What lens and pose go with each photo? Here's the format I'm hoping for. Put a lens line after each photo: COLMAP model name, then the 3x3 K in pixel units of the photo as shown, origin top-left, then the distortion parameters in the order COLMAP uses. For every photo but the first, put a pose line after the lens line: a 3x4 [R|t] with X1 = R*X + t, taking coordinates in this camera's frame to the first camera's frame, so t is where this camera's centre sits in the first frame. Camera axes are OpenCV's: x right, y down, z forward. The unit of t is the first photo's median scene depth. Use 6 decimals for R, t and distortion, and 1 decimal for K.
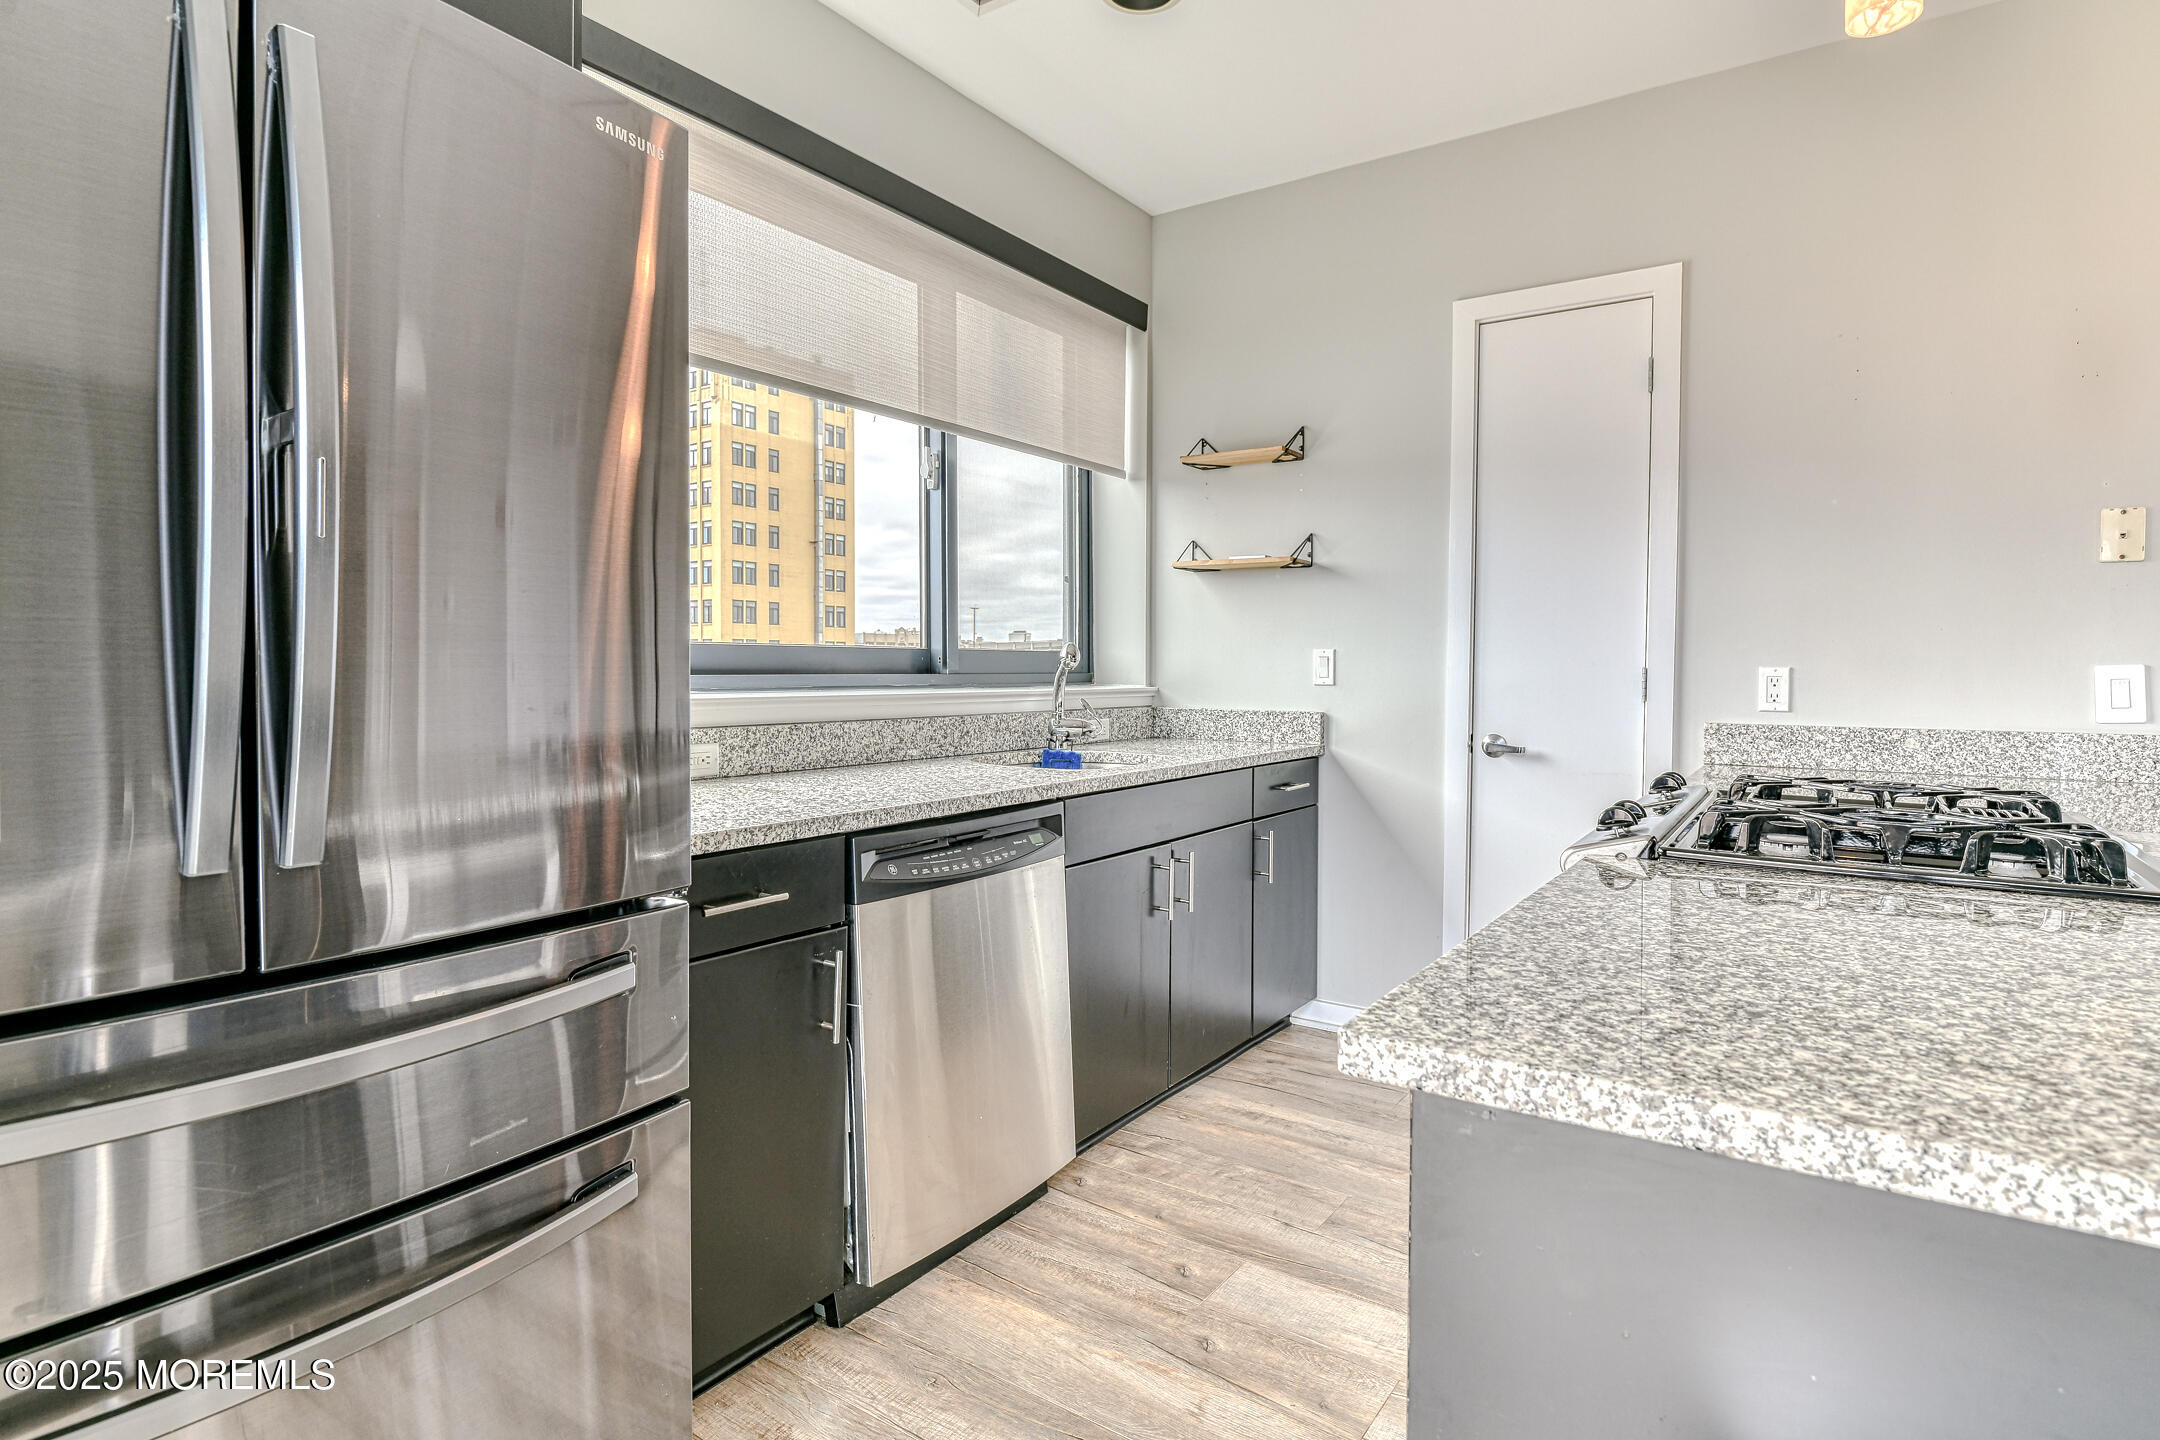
lens RADIAL K [[1108.6, 0, 1108.9], [0, 1108.6, 693.8], [0, 0, 1]] dist [-0.002411, -0.005913]
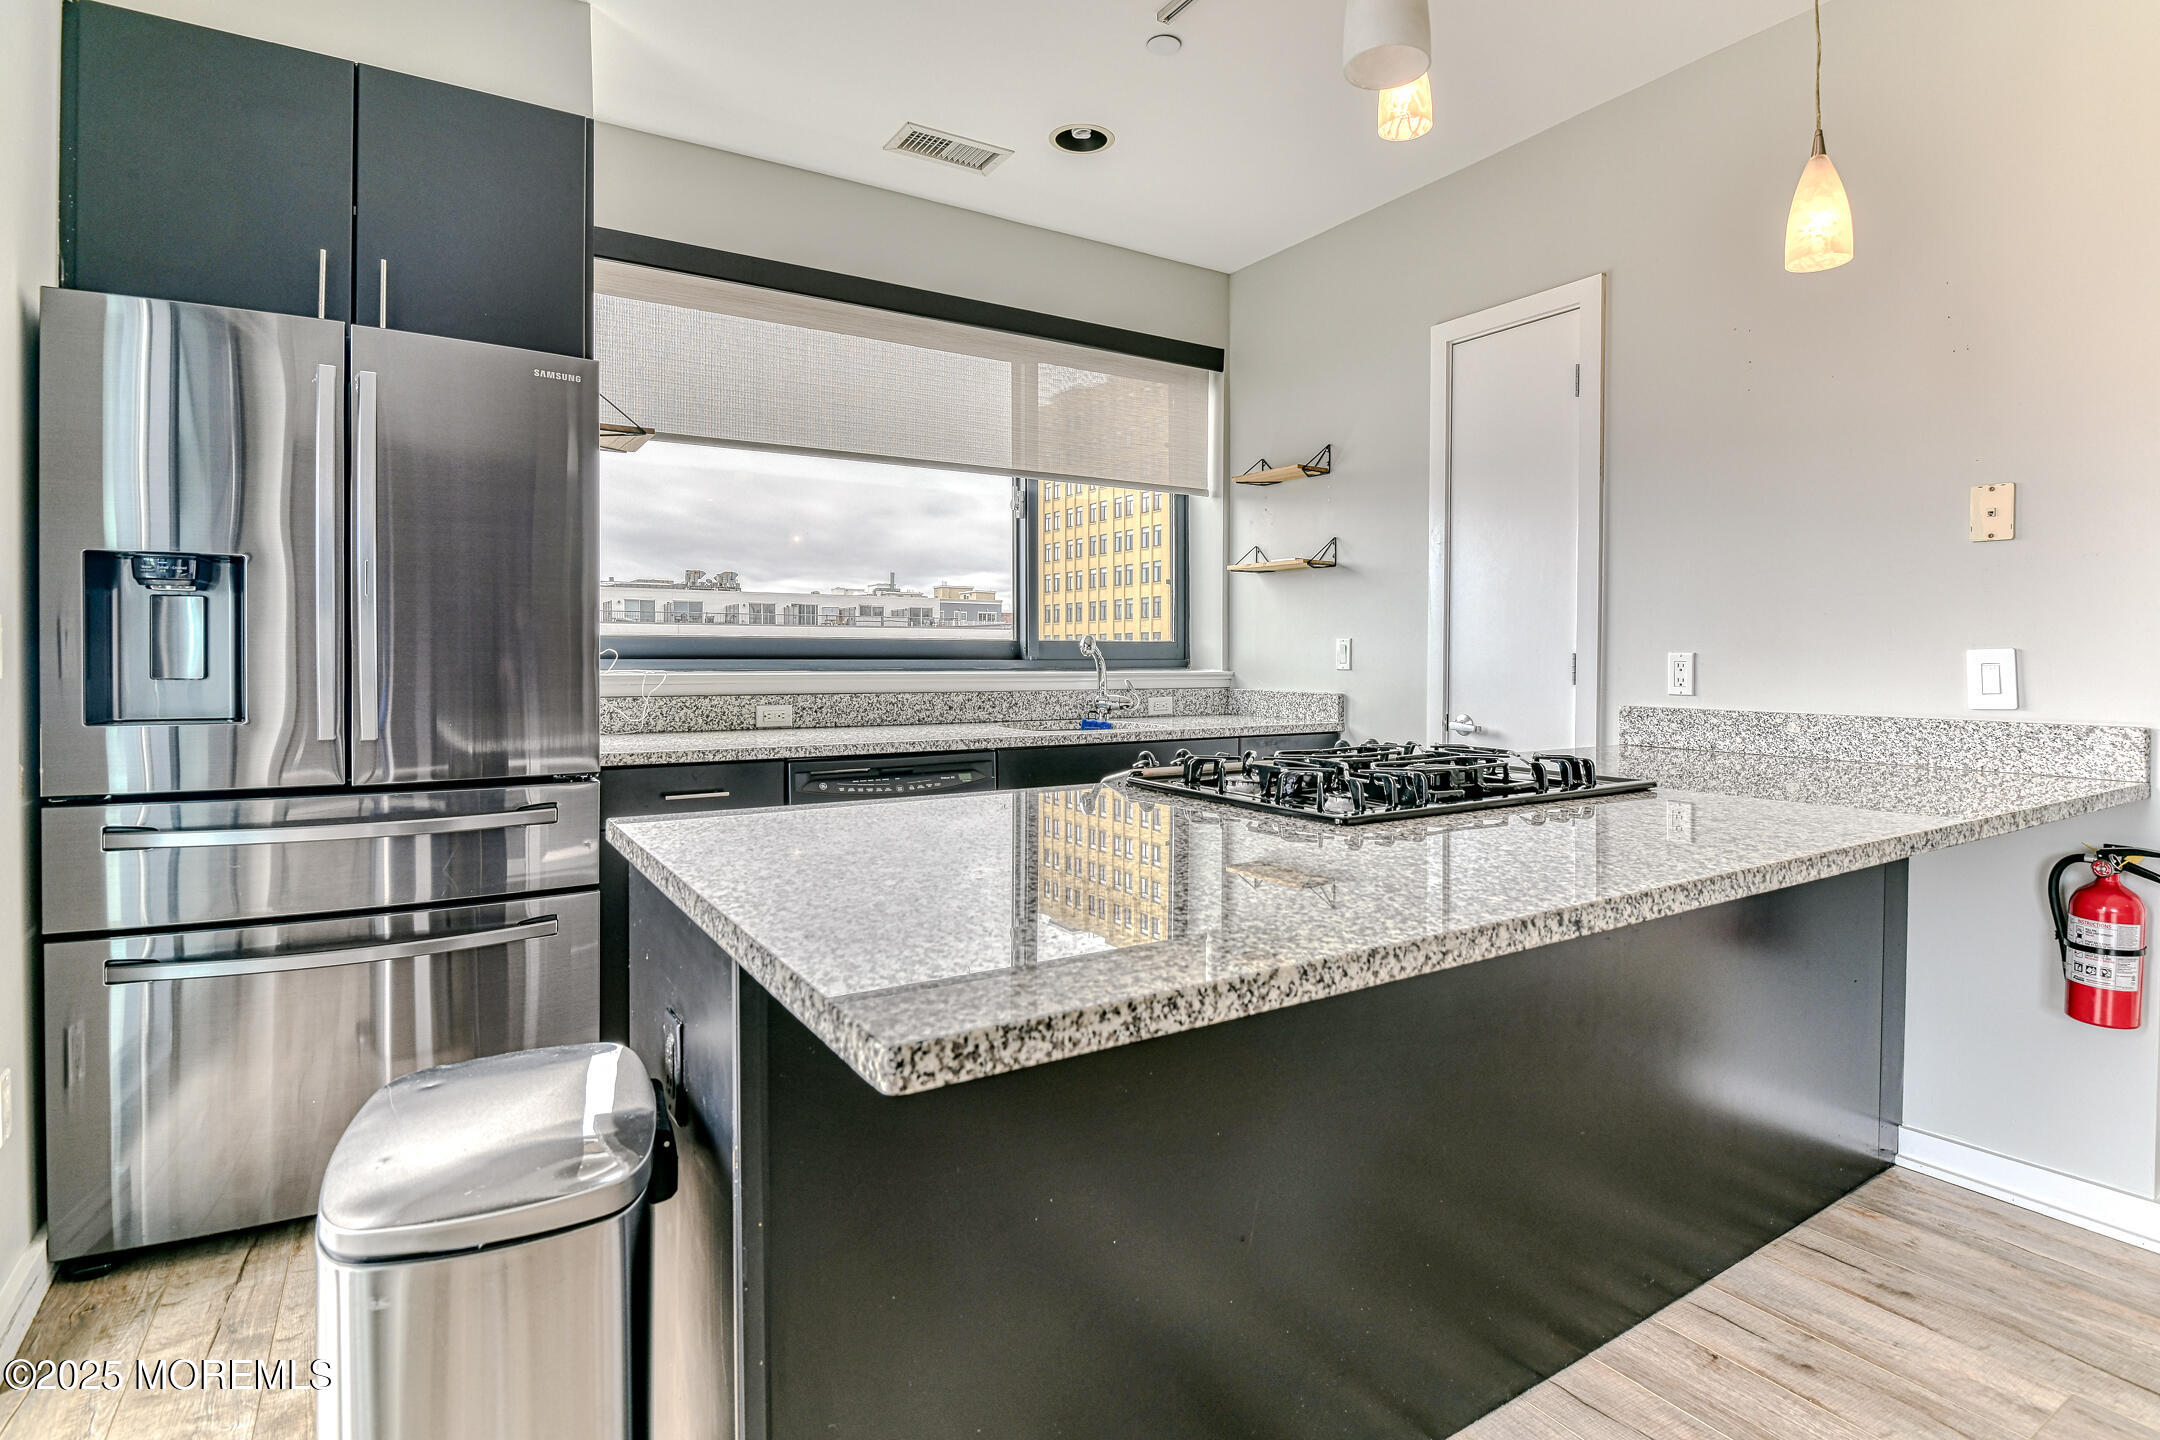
lens RADIAL K [[1108.6, 0, 1089.8], [0, 1108.6, 643.5], [0, 0, 1]] dist [-0.002411, -0.005913]
pose [[0.909116, -0.007209, -0.416480, 0.451033], [-0.007879, 0.999374, -0.034497, 0.006427], [0.416468, 0.034644, 0.908490, -0.143840]]
